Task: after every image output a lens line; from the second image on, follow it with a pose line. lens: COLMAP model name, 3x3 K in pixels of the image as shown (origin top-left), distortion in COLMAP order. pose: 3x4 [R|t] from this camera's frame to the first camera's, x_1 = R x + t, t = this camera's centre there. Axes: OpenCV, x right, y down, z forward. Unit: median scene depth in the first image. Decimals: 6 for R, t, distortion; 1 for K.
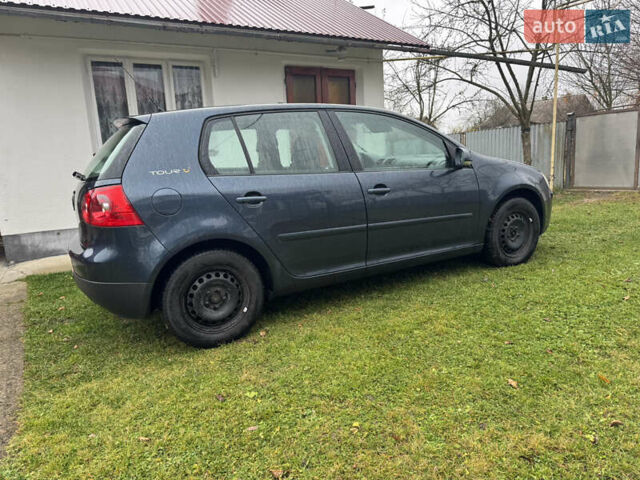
lens RADIAL K [[447.4, 0, 317.9], [0, 447.4, 239.1], [0, 0, 1]] dist [0.060802, -0.073091]
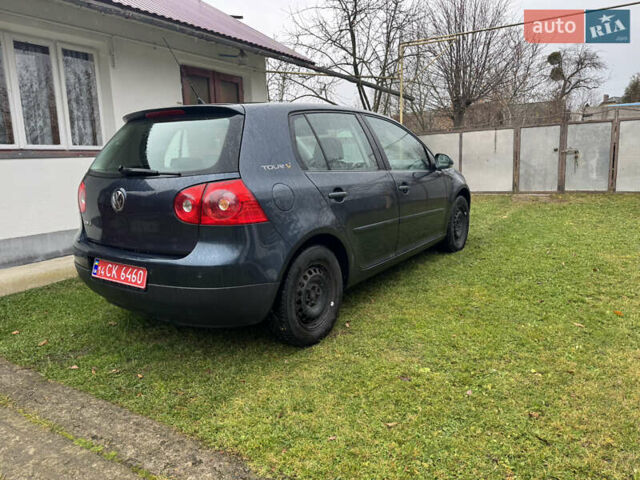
lens RADIAL K [[447.4, 0, 317.9], [0, 447.4, 239.1], [0, 0, 1]] dist [0.060802, -0.073091]
pose [[0.889865, -0.056122, 0.452759, -0.478804], [0.068262, 0.997612, -0.010505, 0.014695], [-0.451088, 0.040254, 0.891571, 0.080503]]
